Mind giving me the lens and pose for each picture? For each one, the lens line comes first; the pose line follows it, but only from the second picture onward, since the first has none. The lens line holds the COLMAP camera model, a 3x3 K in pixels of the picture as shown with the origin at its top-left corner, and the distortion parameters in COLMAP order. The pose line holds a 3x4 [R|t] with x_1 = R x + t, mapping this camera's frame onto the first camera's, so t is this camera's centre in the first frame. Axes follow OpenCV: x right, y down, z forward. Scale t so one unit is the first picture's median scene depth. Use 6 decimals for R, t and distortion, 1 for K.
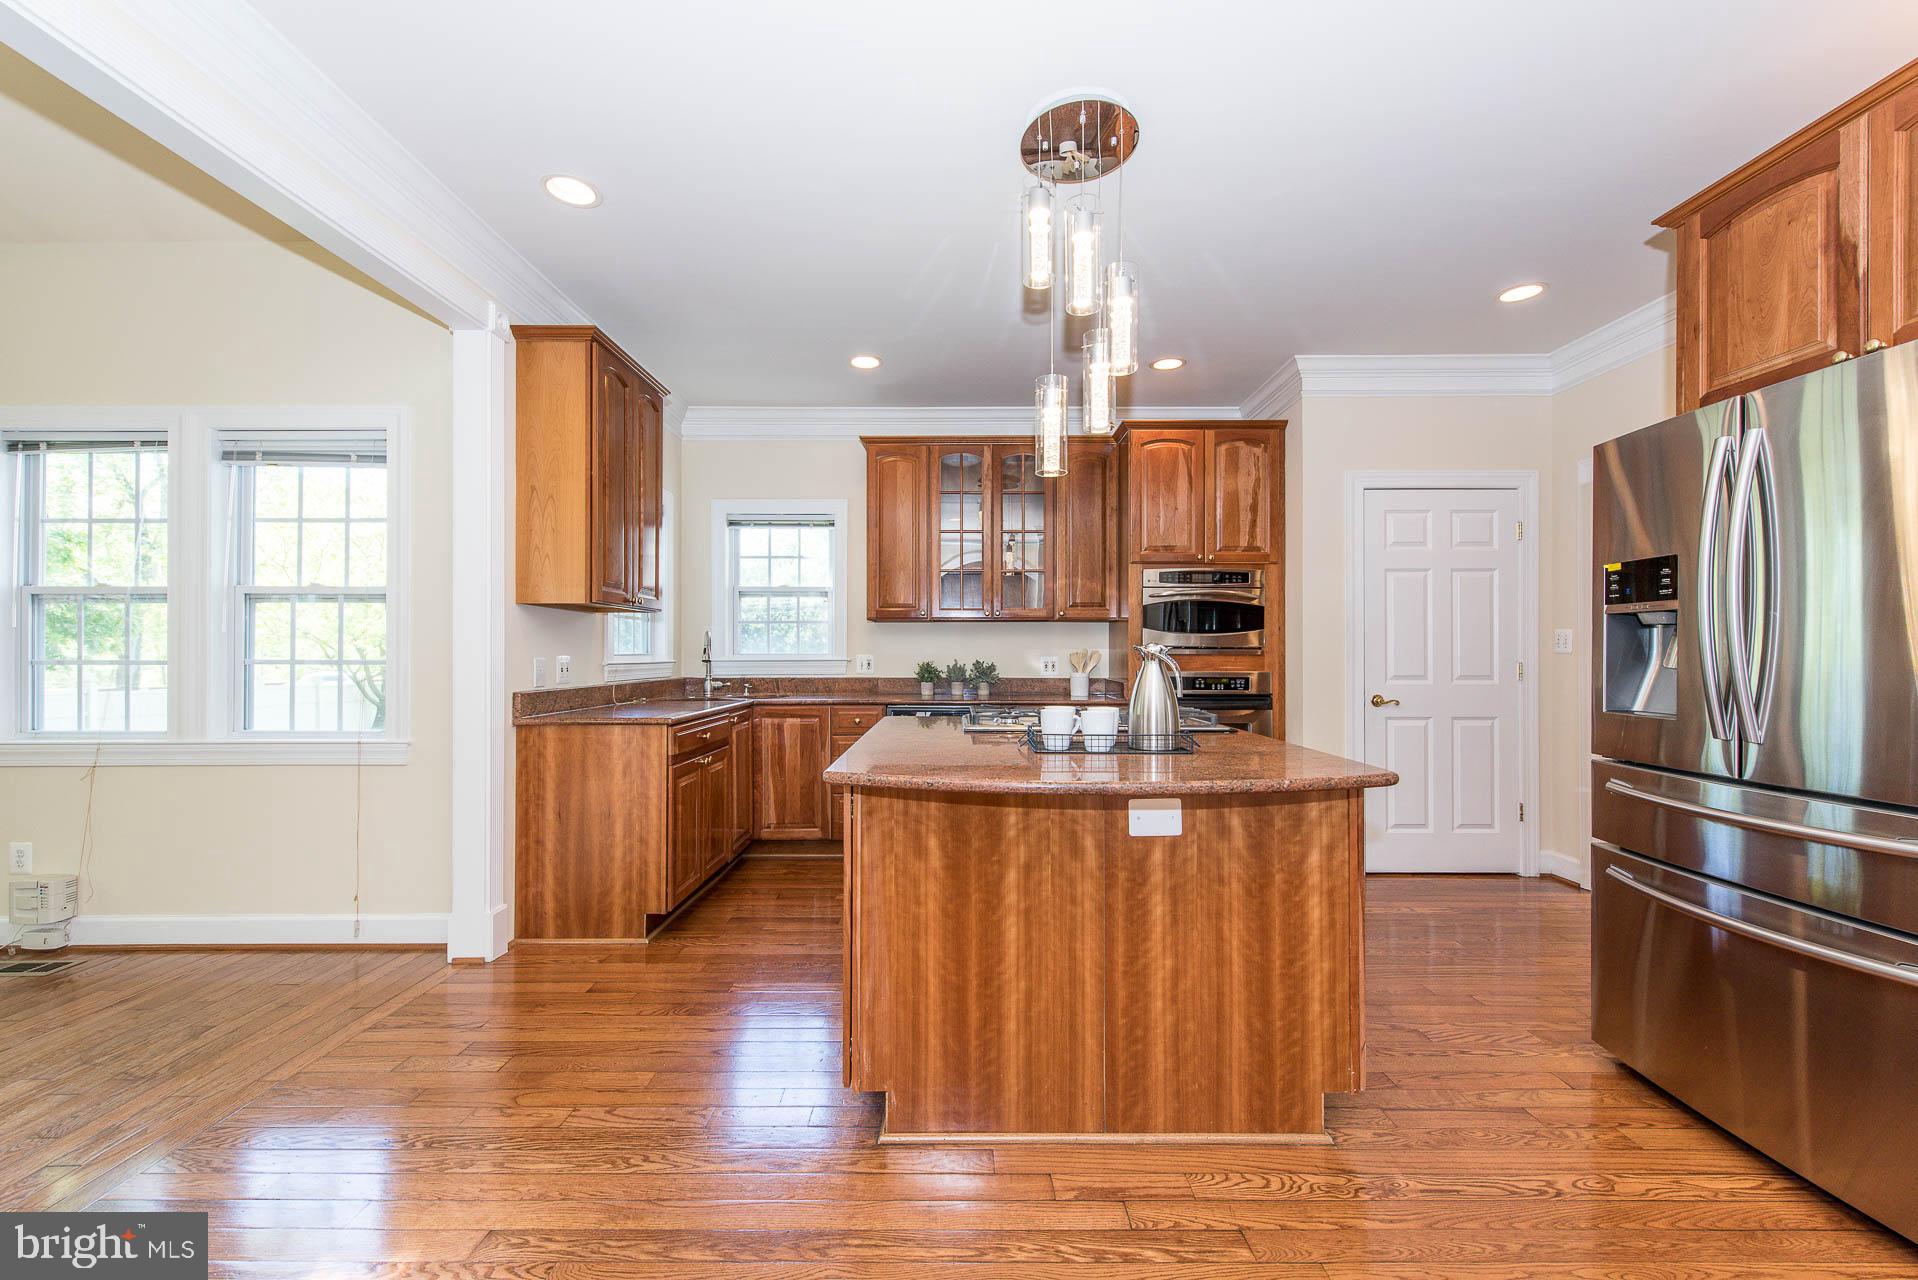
lens RADIAL K [[778.7, 0, 959.0], [0, 778.7, 640.0], [0, 0, 1]] dist [0.021411, -0.000029]
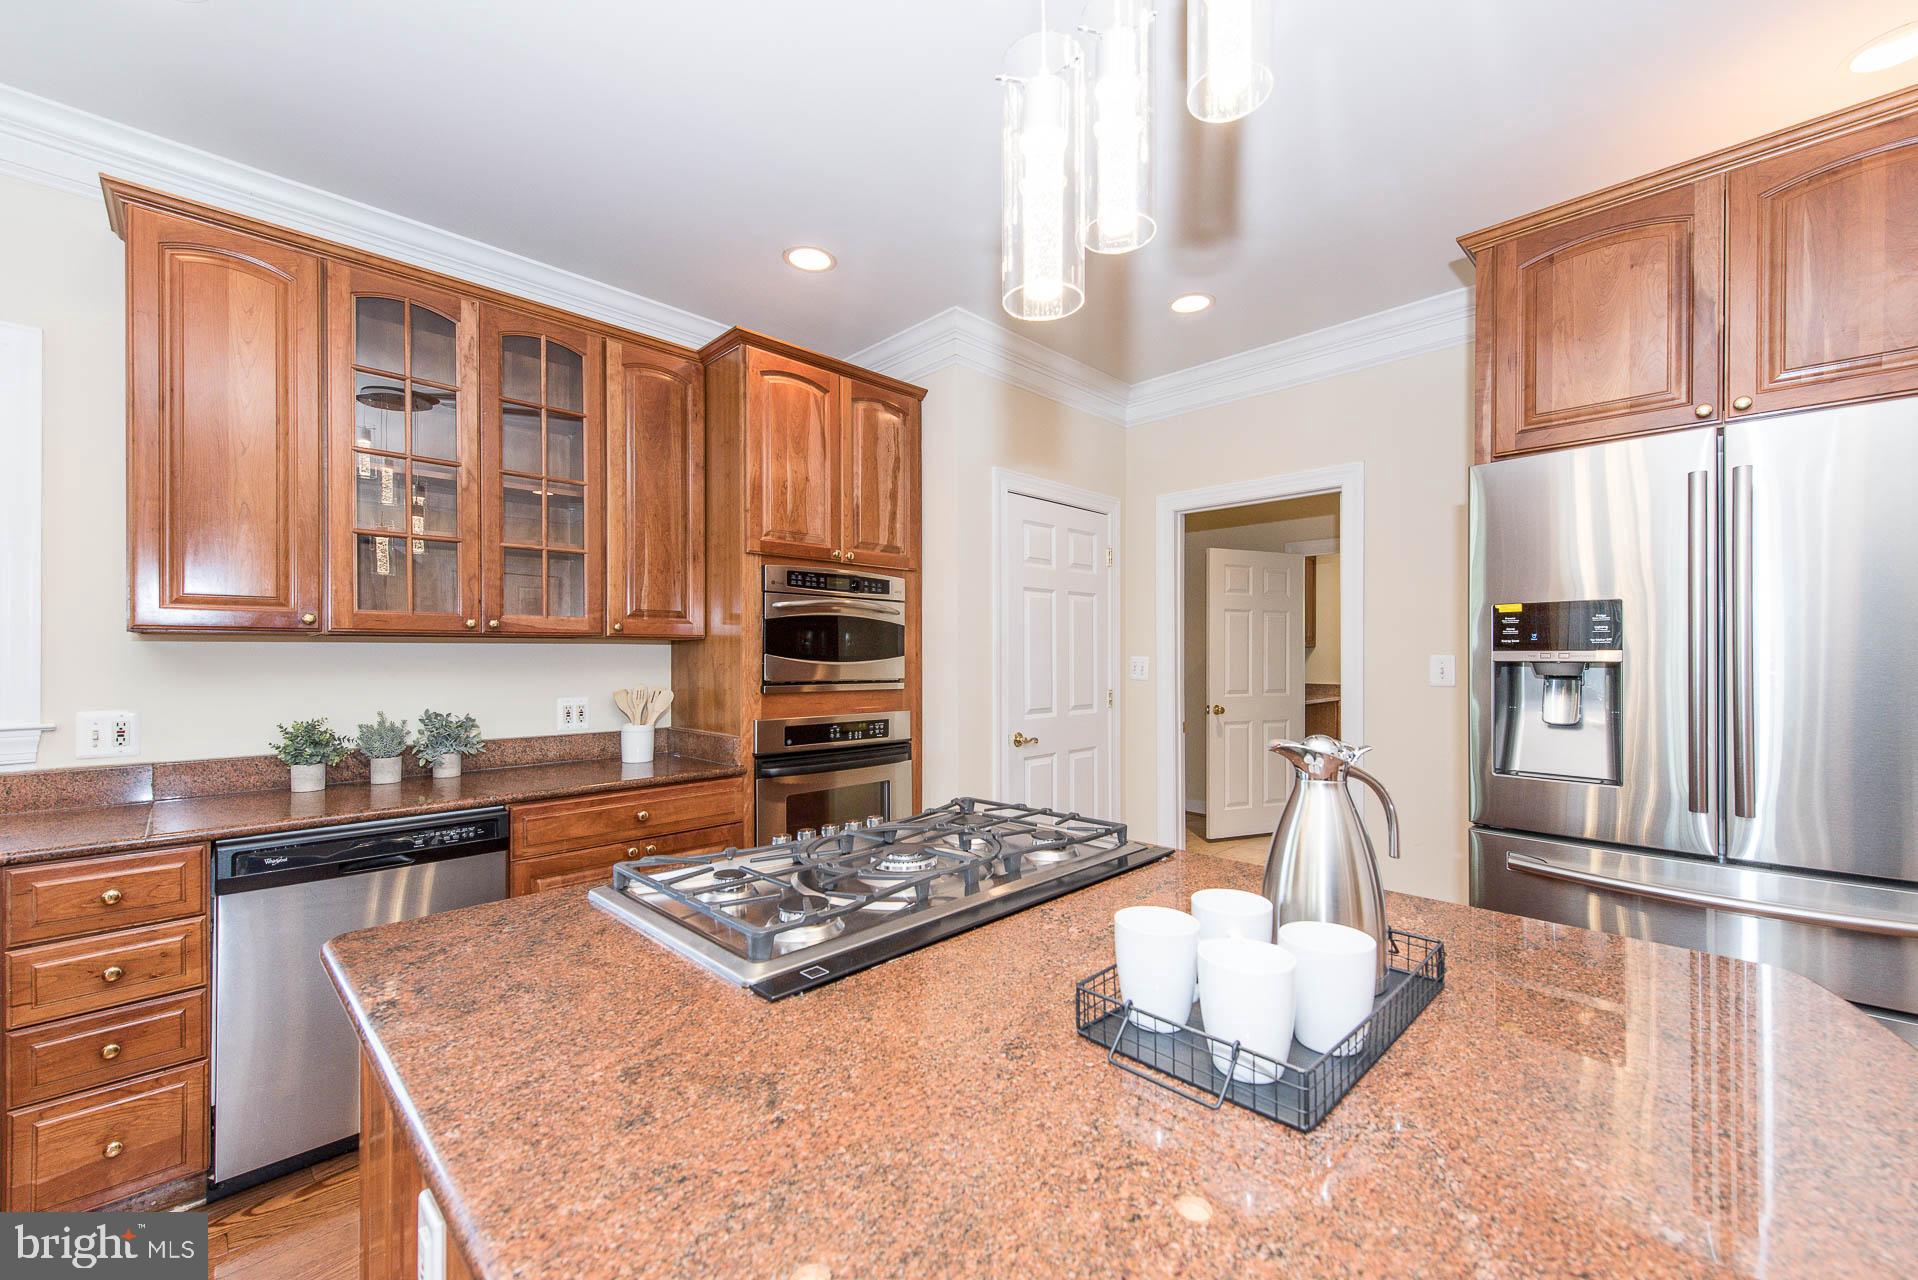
lens RADIAL K [[768.0, 0, 966.7], [0, 768.0, 652.7], [0, 0, 1]] dist [0.014325, 0.000003]
pose [[0.709543, 0.001852, 0.704659, -0.097973], [-0.009473, 0.999931, 0.006910, -0.022300], [-0.704598, -0.011578, 0.709512, 0.419613]]
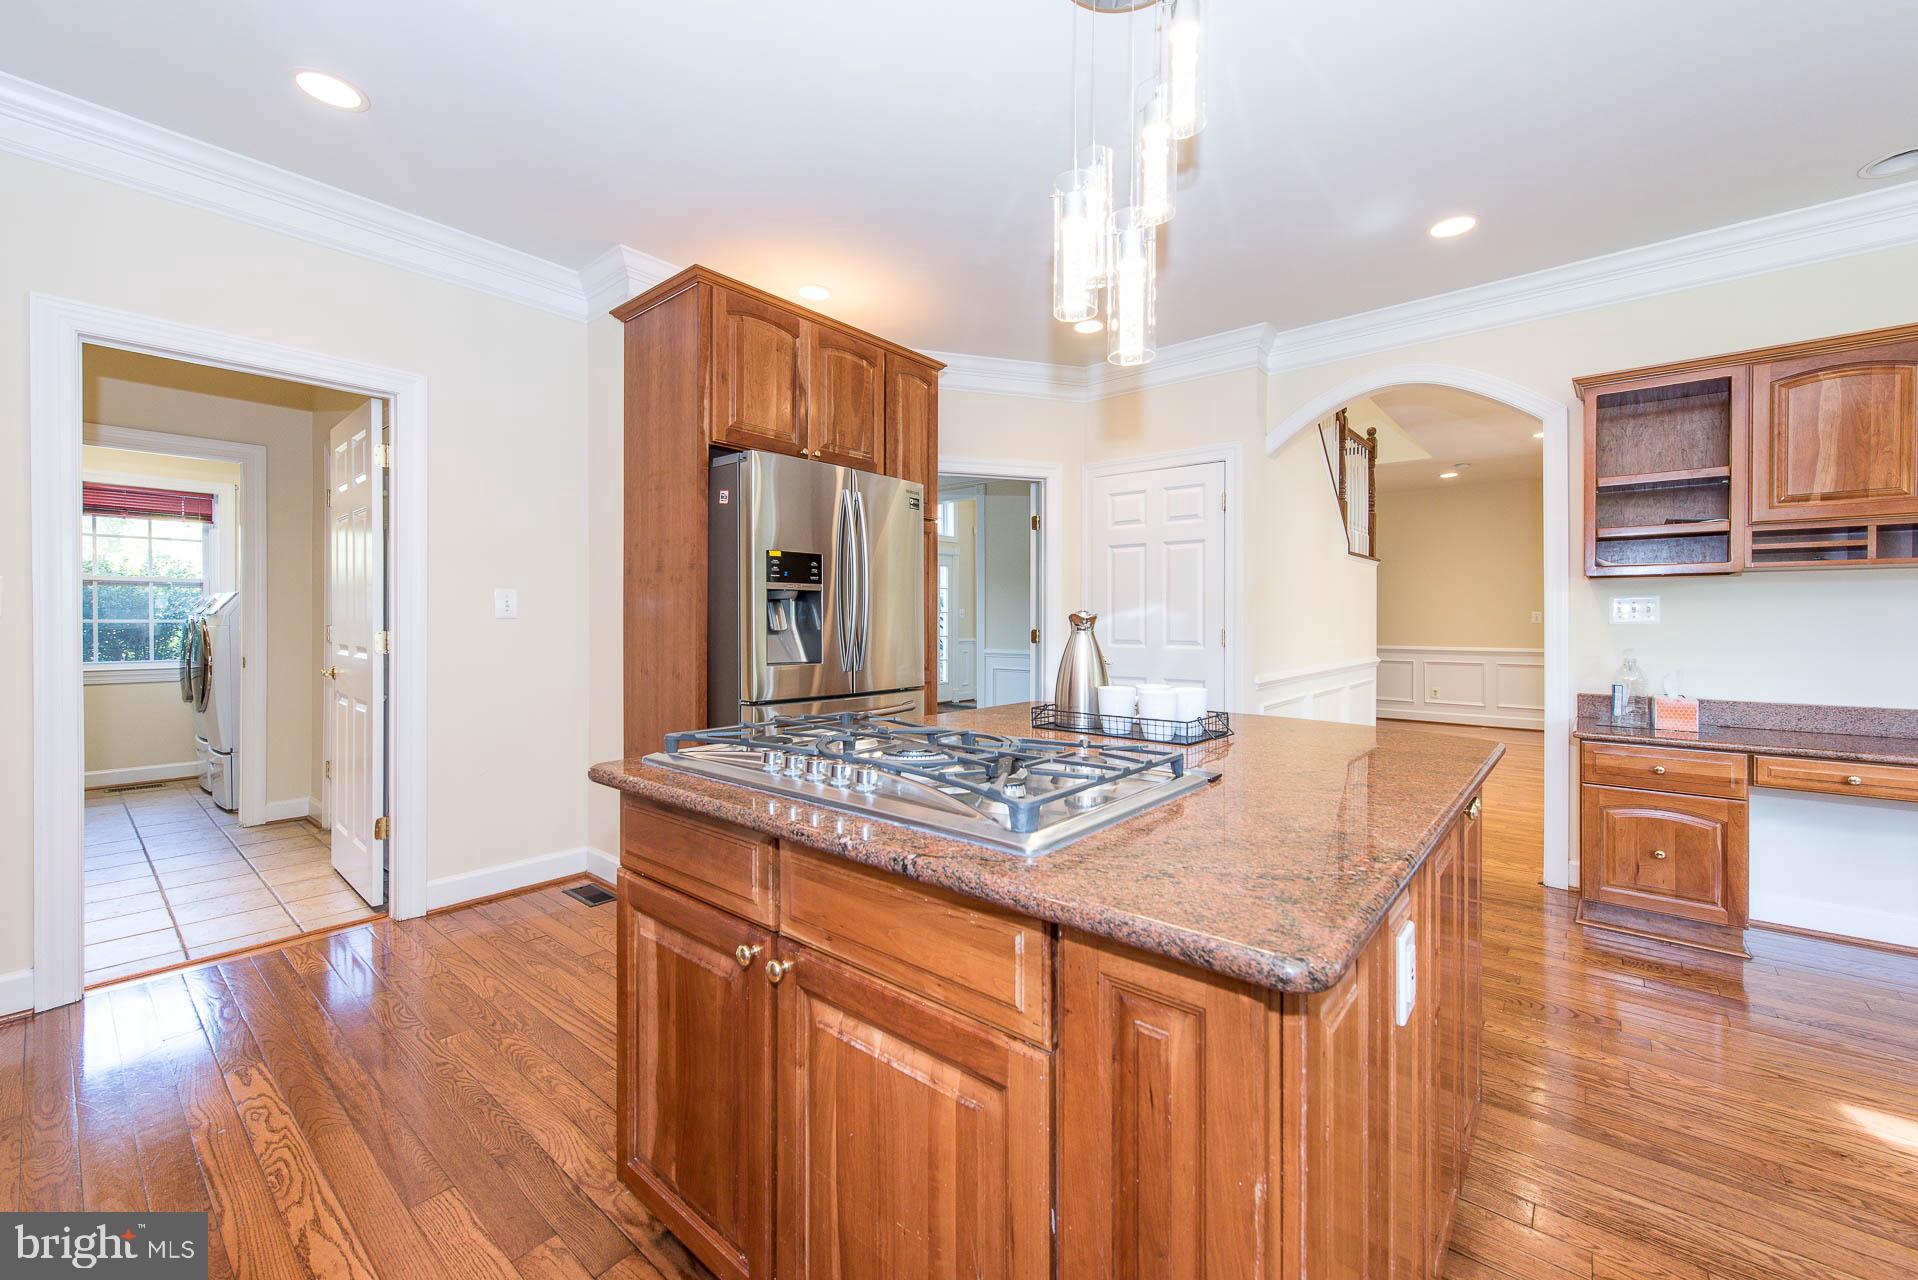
lens RADIAL K [[753.0, 0, 958.1], [0, 753.0, 628.4], [0, 0, 1]] dist [0.007443, -0.000003]
pose [[-0.754136, -0.006670, 0.656684, -0.105783], [-0.012058, 0.999920, -0.003692, 0.016126], [-0.656608, -0.010702, -0.754156, 0.888040]]
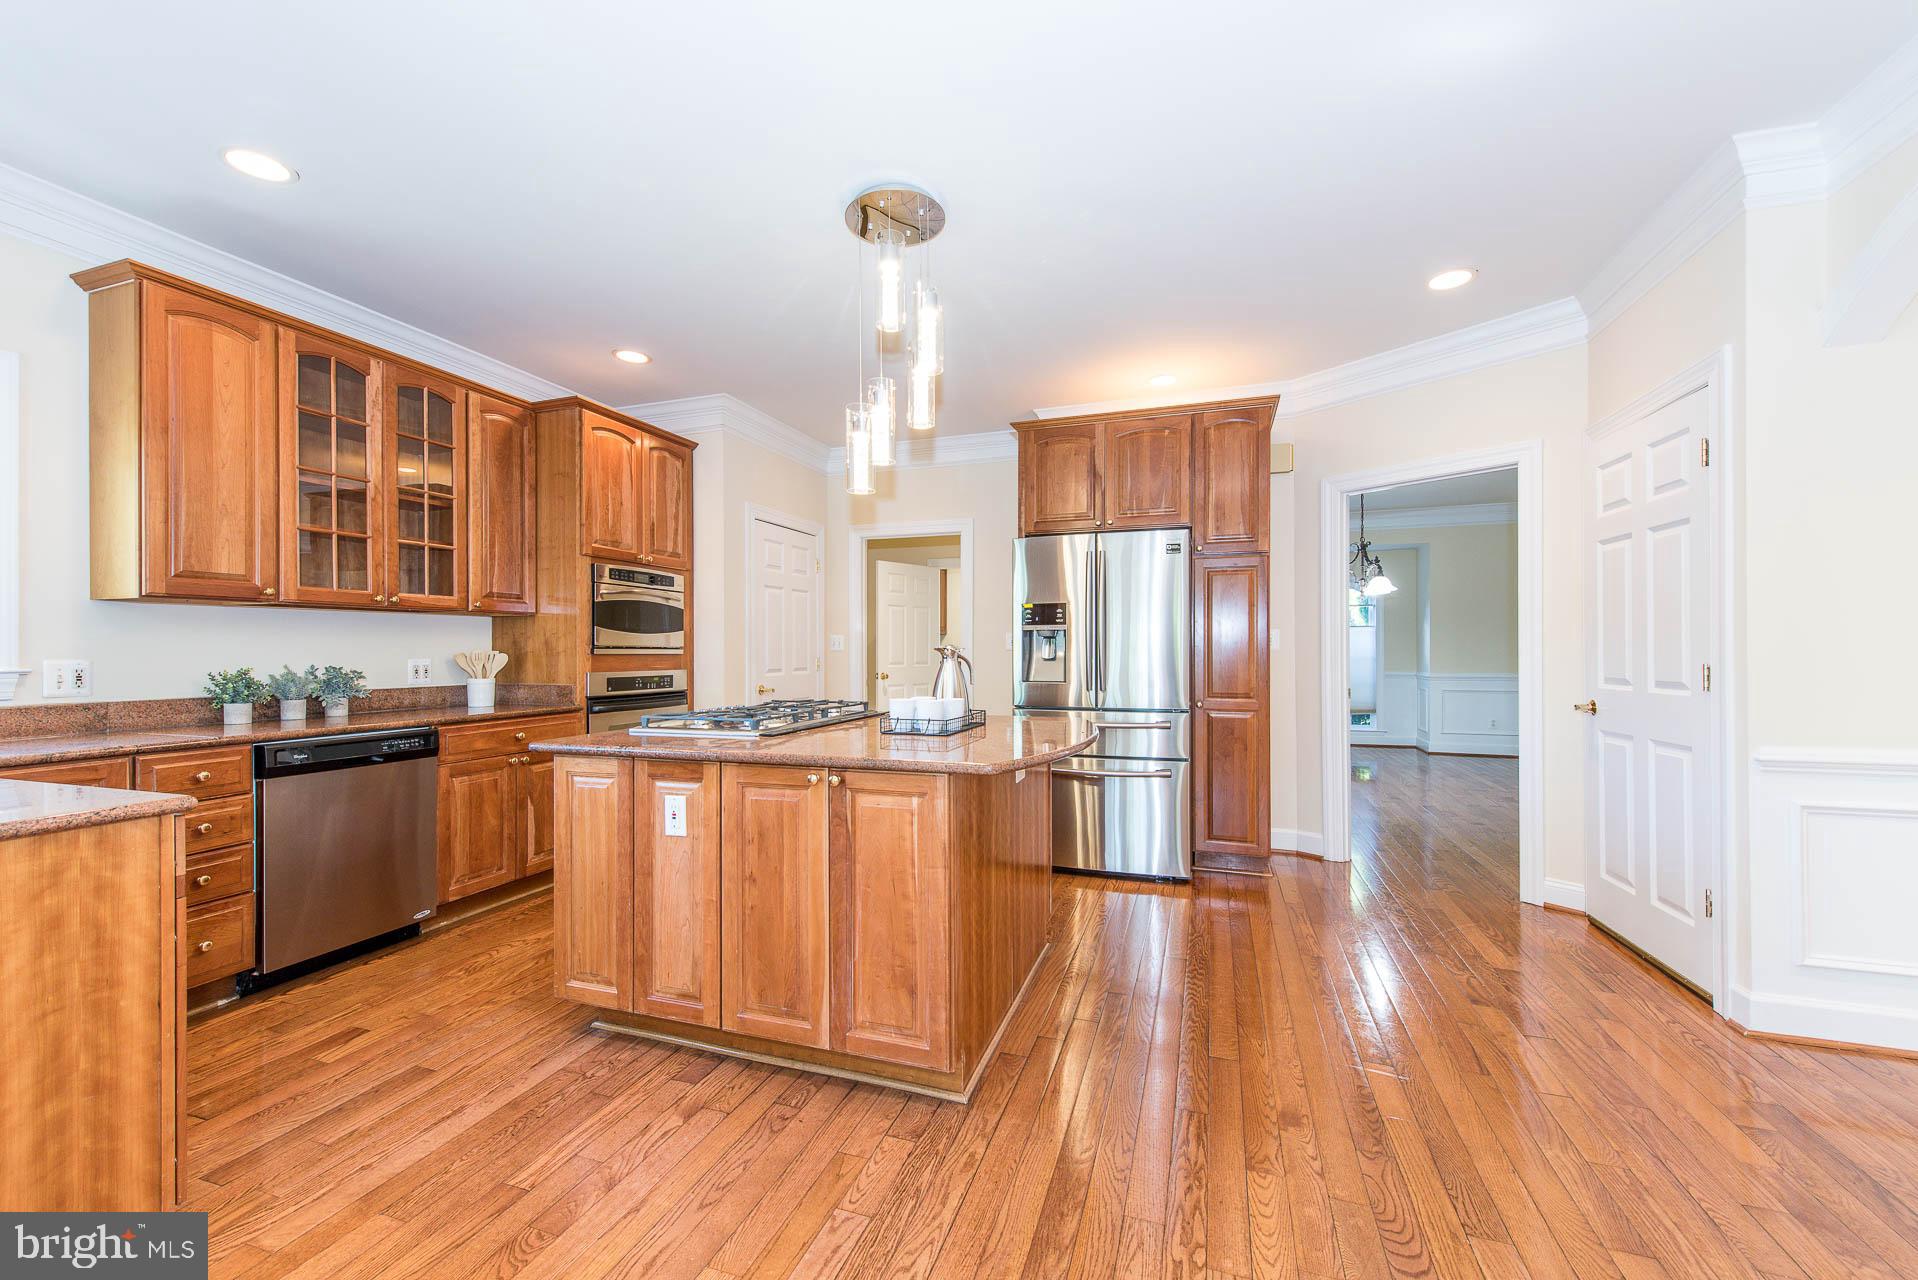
lens RADIAL K [[741.9, 0, 980.2], [0, 741.9, 644.3], [0, 0, 1]] dist [0.003478, -0.000021]
pose [[0.312064, 0.005068, 0.950048, -0.459673], [-0.011804, 0.999929, -0.001457, 0.002201], [-0.949988, -0.010759, 0.312101, 0.284768]]
